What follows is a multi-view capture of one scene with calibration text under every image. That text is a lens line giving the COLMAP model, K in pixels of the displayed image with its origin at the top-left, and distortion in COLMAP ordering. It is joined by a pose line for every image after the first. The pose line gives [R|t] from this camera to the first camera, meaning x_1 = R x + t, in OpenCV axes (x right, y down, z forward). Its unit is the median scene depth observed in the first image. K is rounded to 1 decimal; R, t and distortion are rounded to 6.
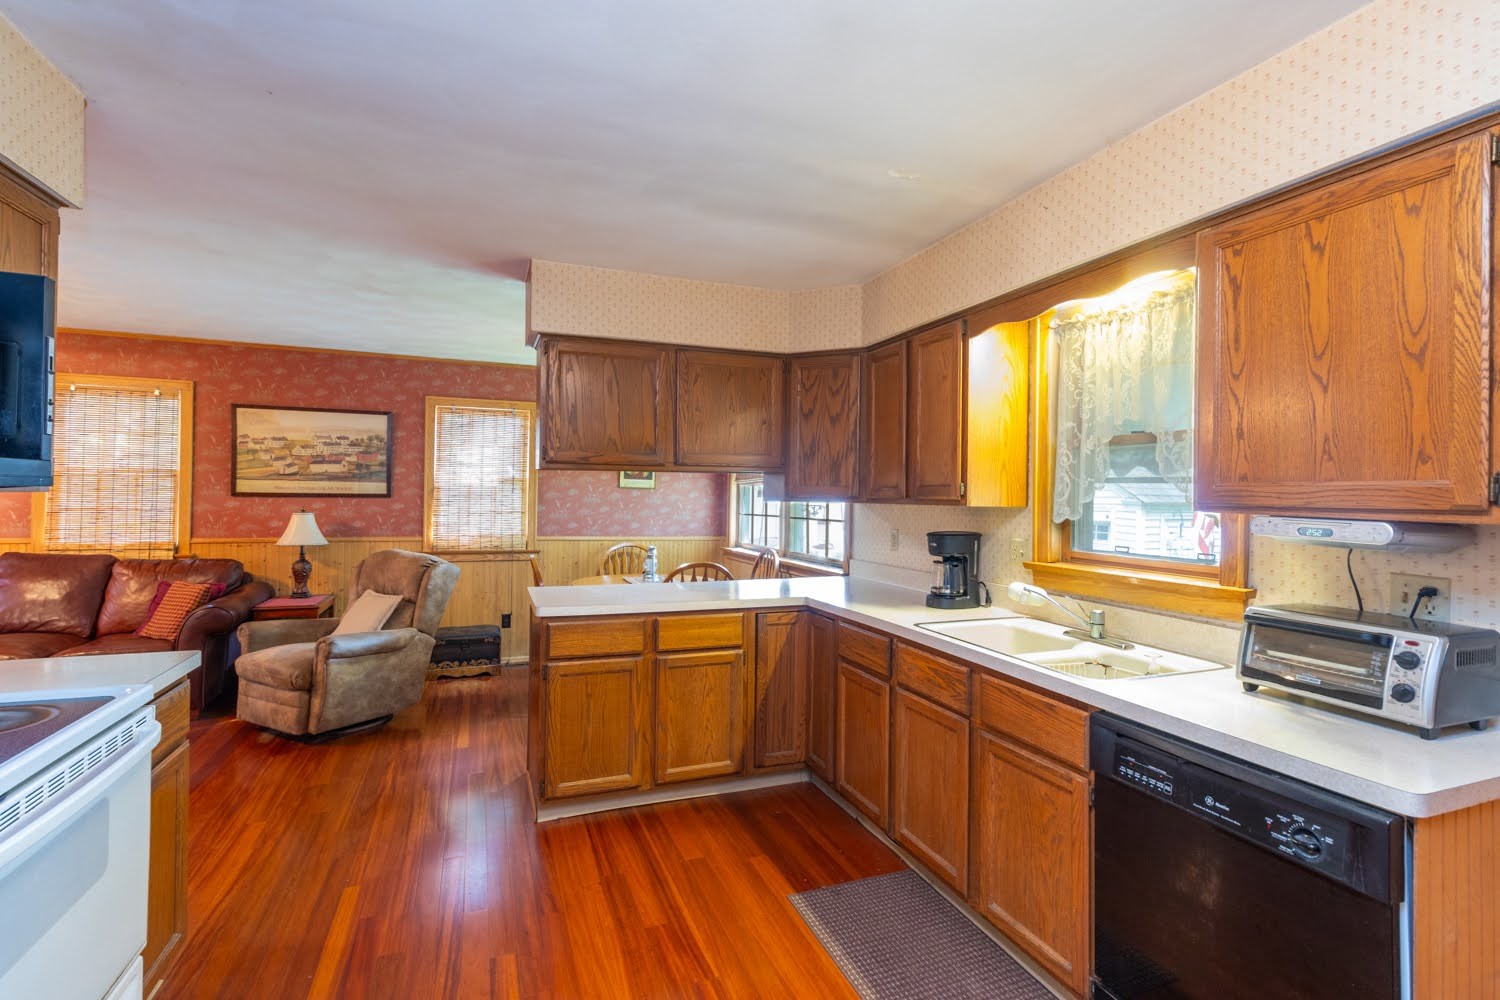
lens RADIAL K [[693.2, 0, 750.1], [0, 693.2, 491.7], [0, 0, 1]] dist [-0.000714, 0.000337]
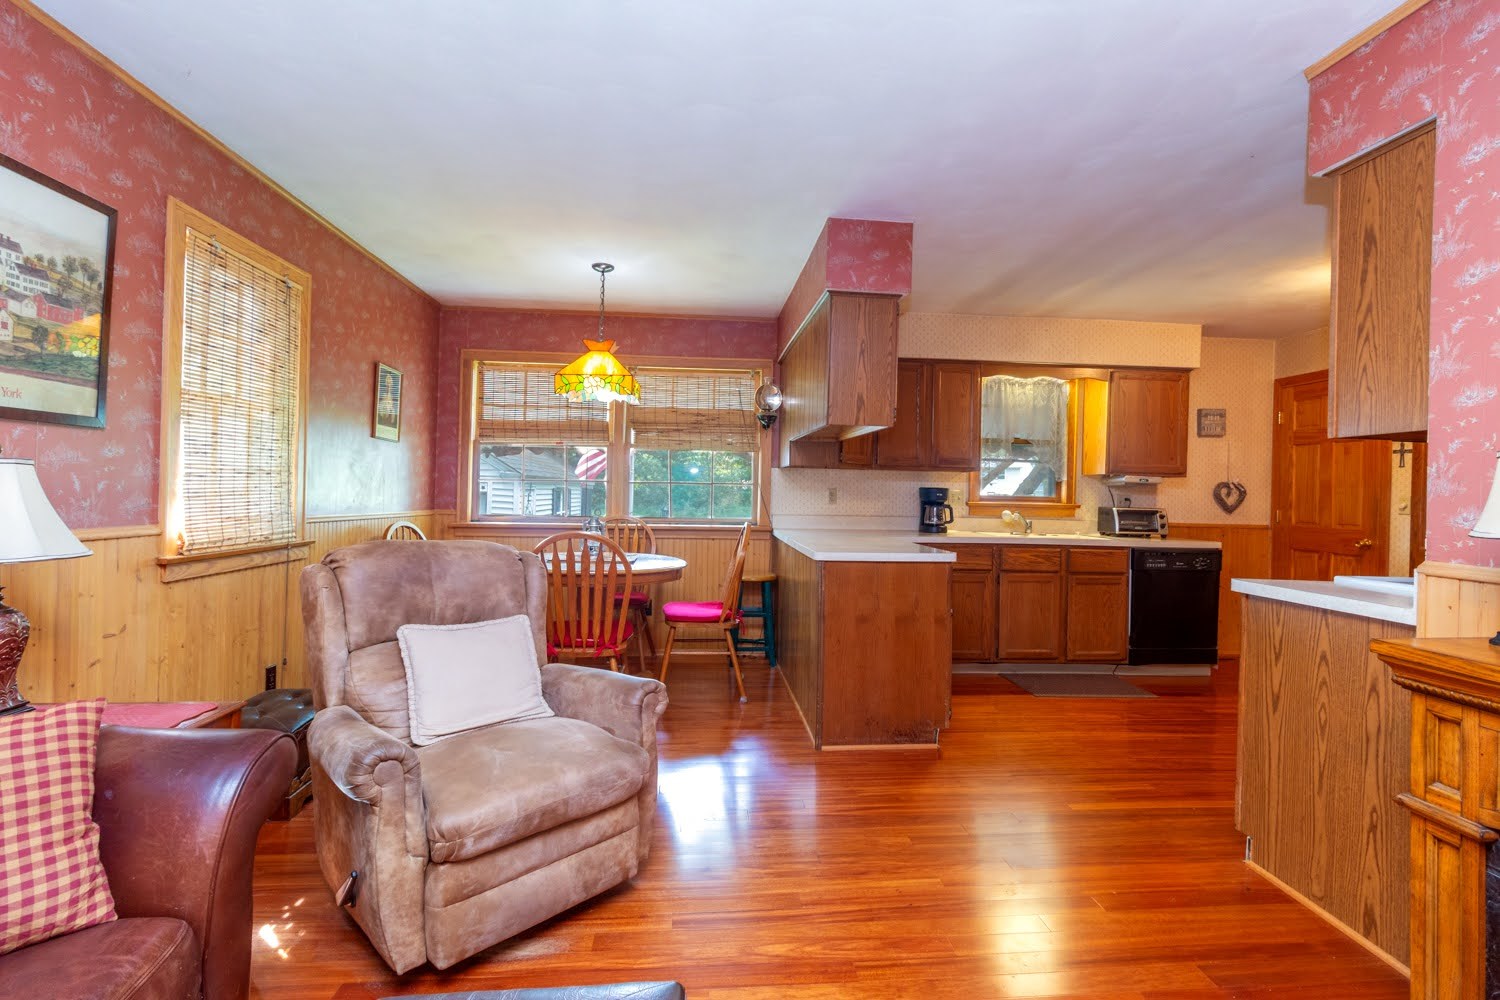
lens RADIAL K [[693.2, 0, 750.1], [0, 693.2, 491.7], [0, 0, 1]] dist [-0.000714, 0.000337]
pose [[0.281038, -0.008029, 0.959663, -0.837070], [-0.022630, 0.999631, 0.014991, 0.032037], [-0.959430, -0.025931, 0.280753, 0.568558]]
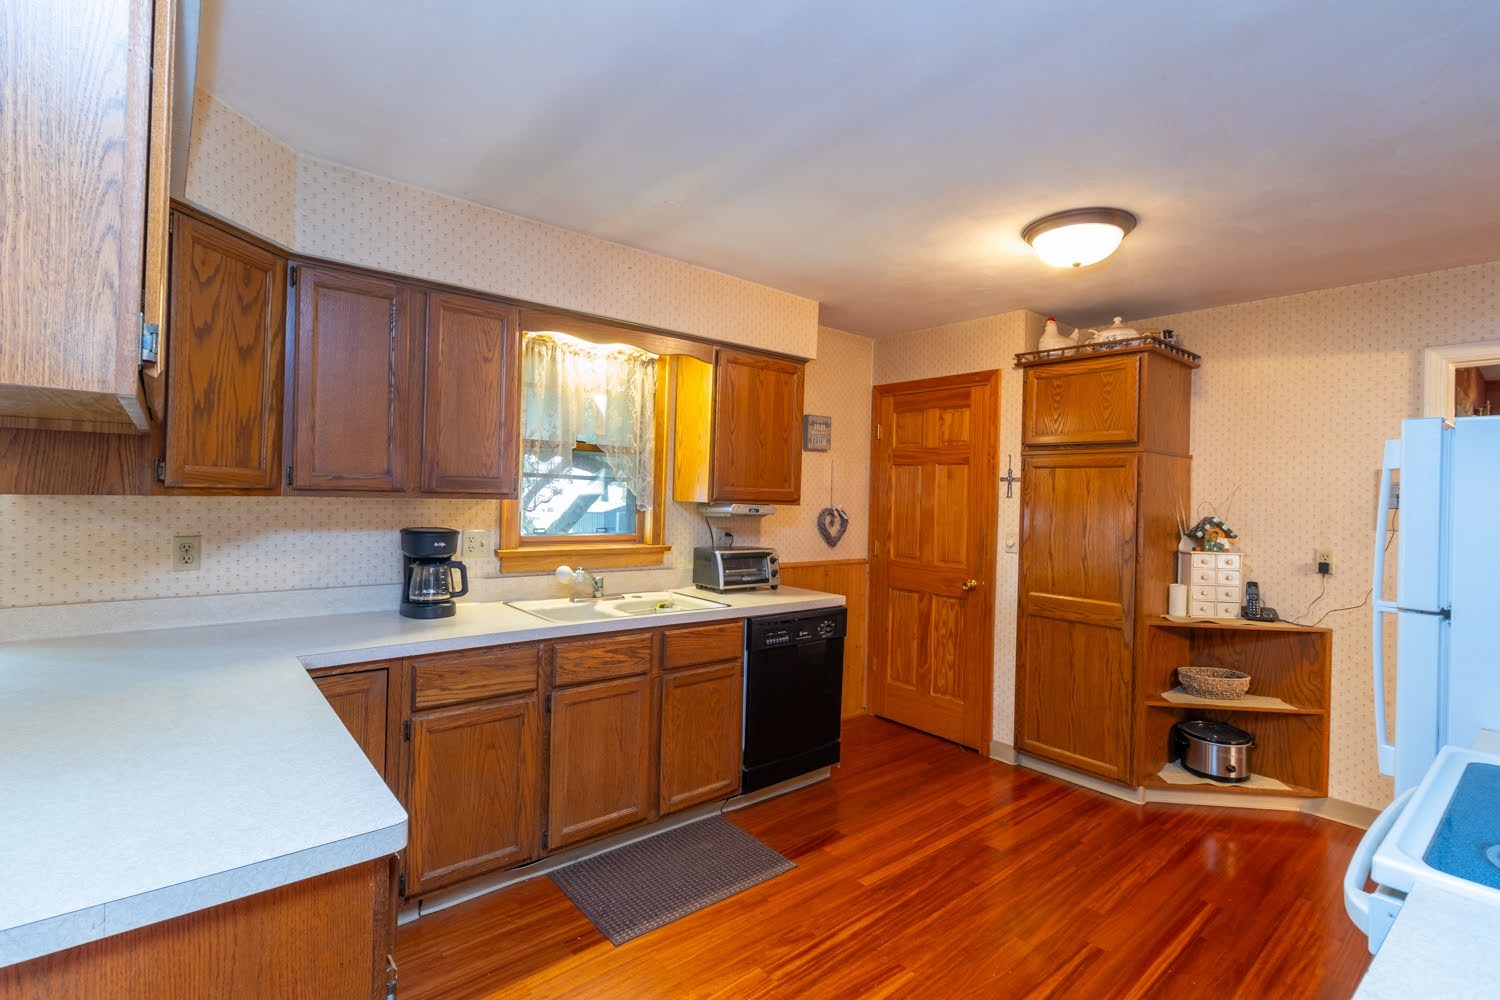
lens RADIAL K [[693.2, 0, 750.1], [0, 693.2, 491.7], [0, 0, 1]] dist [-0.000714, 0.000337]
pose [[-0.327155, -0.018774, 0.944784, -0.391651], [-0.037098, 0.999287, 0.007011, -0.005300], [-0.944242, -0.032756, -0.327618, 0.539980]]
